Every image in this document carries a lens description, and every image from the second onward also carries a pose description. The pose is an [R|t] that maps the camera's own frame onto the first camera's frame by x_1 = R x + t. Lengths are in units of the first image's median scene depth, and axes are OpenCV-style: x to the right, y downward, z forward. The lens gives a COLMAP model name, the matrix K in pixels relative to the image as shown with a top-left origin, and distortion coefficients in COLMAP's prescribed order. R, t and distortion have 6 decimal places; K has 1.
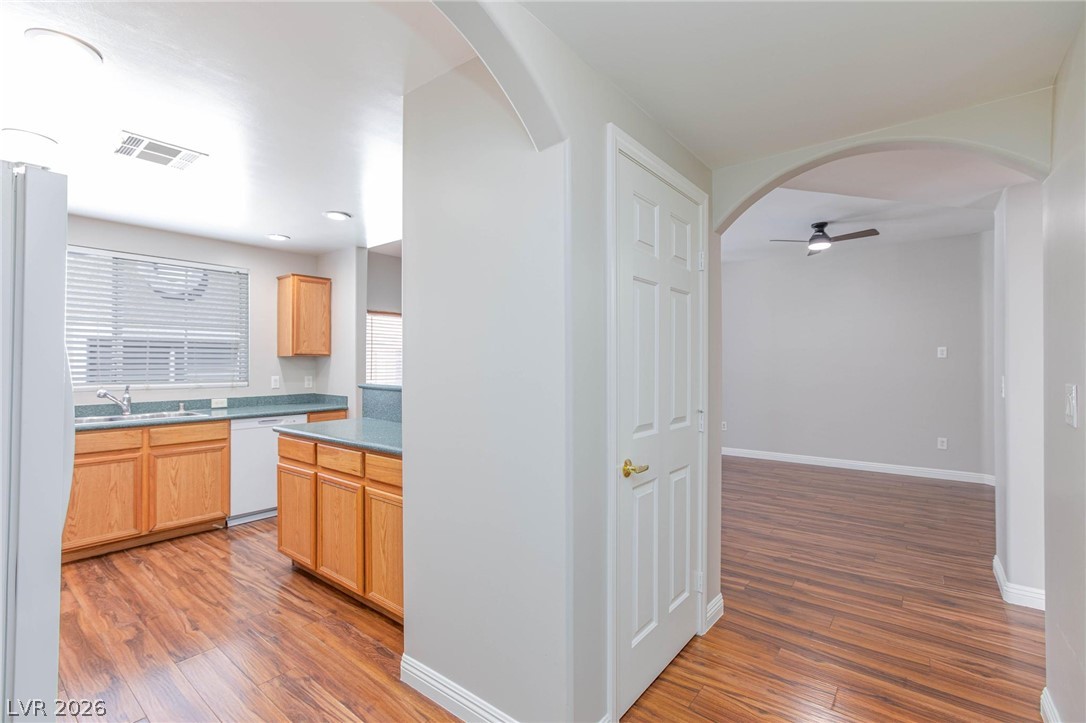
lens RADIAL K [[503.9, 0, 550.0], [0, 503.9, 367.3], [0, 0, 1]] dist [-0.028357, 0.014253]
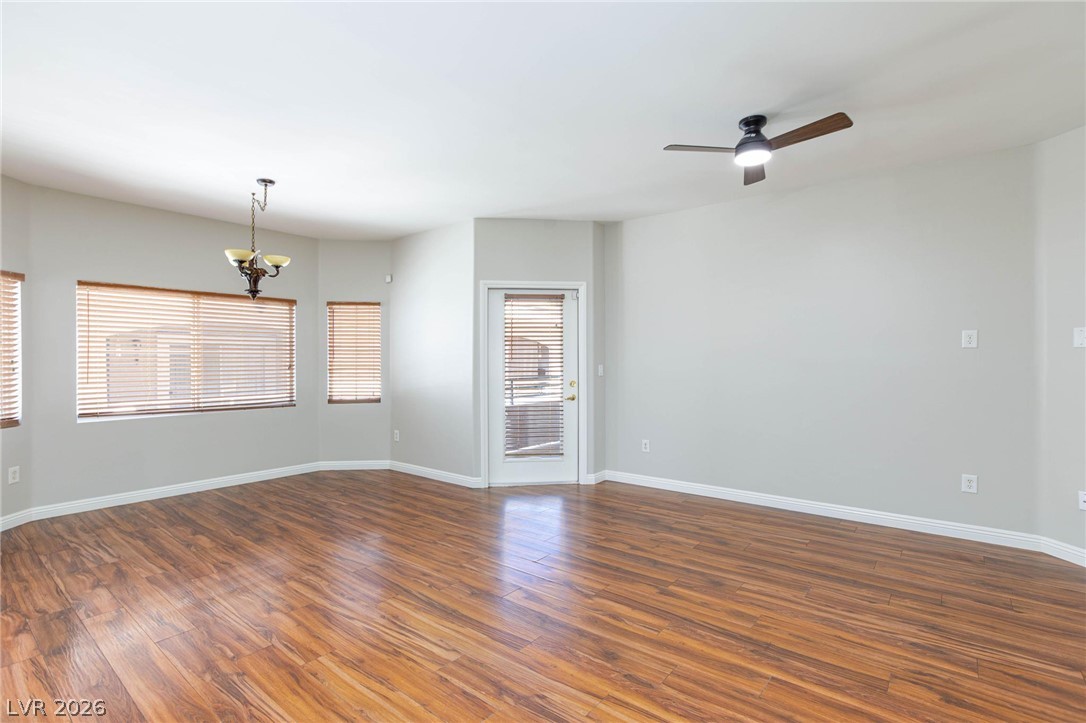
lens RADIAL K [[503.9, 0, 541.1], [0, 503.9, 364.9], [0, 0, 1]] dist [-0.028357, 0.014253]
pose [[0.999172, -0.006596, -0.040156, 0.431960], [0.006518, 0.999977, -0.002056, 0.007063], [0.040168, 0.001793, 0.999191, 0.551830]]
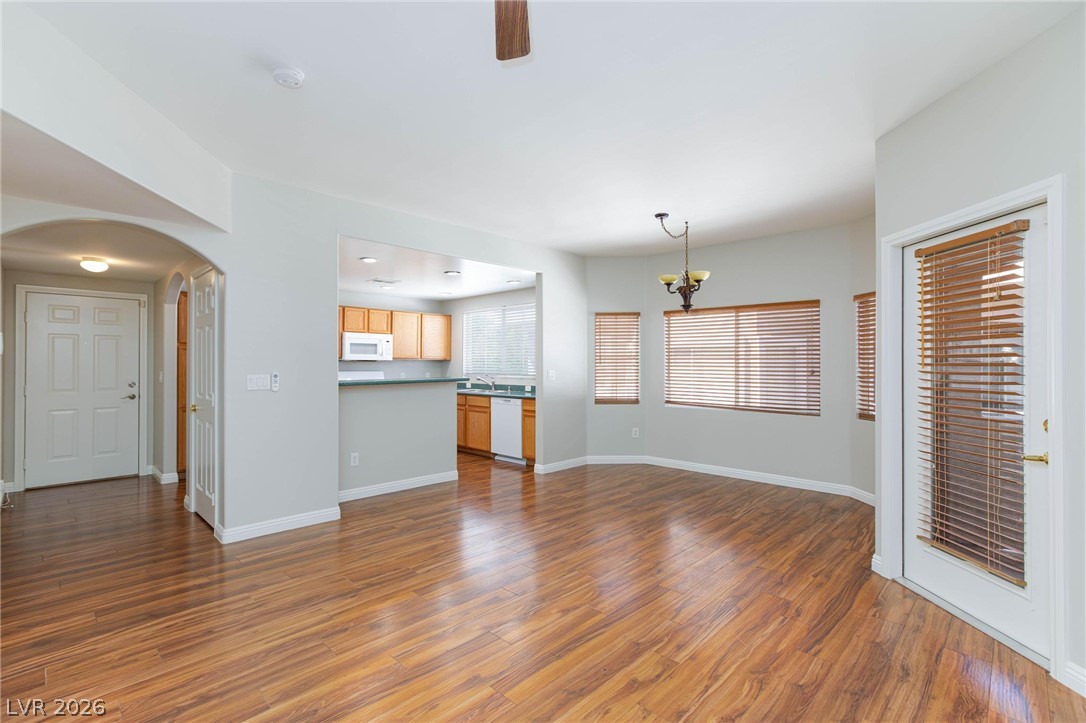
lens RADIAL K [[523.6, 0, 533.4], [0, 523.6, 367.0], [0, 0, 1]] dist [-0.000723, 0.000504]
pose [[-0.156780, 0.002185, -0.987631, 1.133528], [-0.011362, 0.999927, 0.004016, -0.006039], [0.987568, 0.011851, -0.156744, 1.435308]]
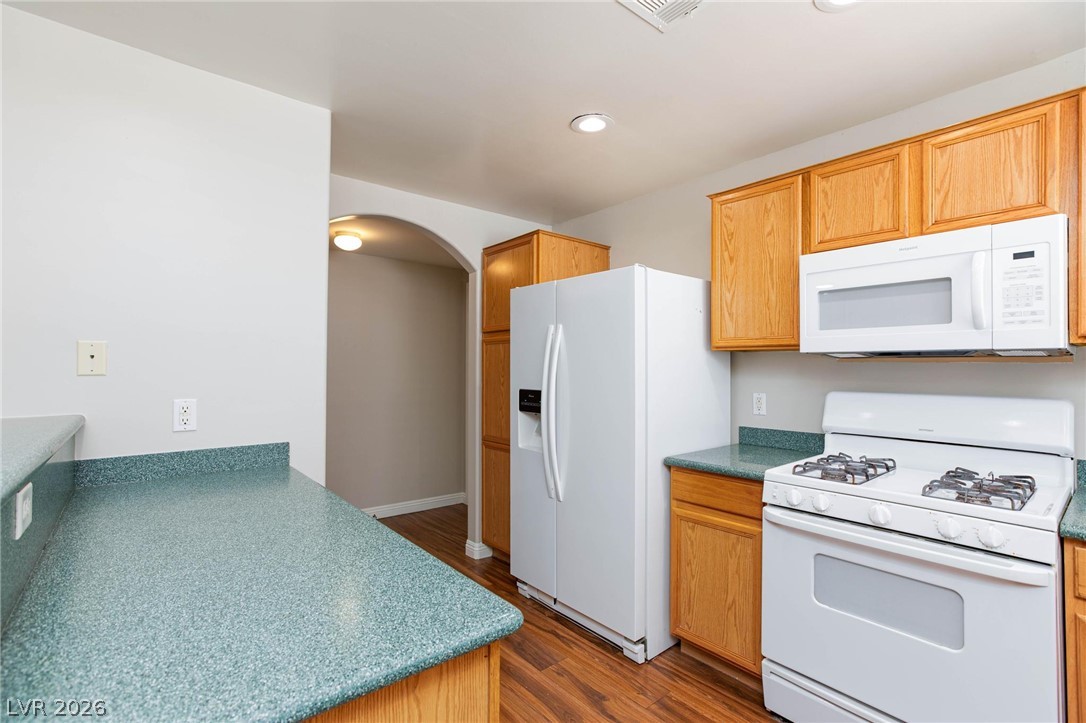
lens RADIAL K [[503.9, 0, 543.0], [0, 503.9, 361.5], [0, 0, 1]] dist [-0.028357, 0.014253]
pose [[-0.977084, 0.002739, 0.212836, -0.501948], [0.001848, 0.999989, -0.004388, -0.005258], [-0.212845, -0.003894, -0.977078, 1.012729]]
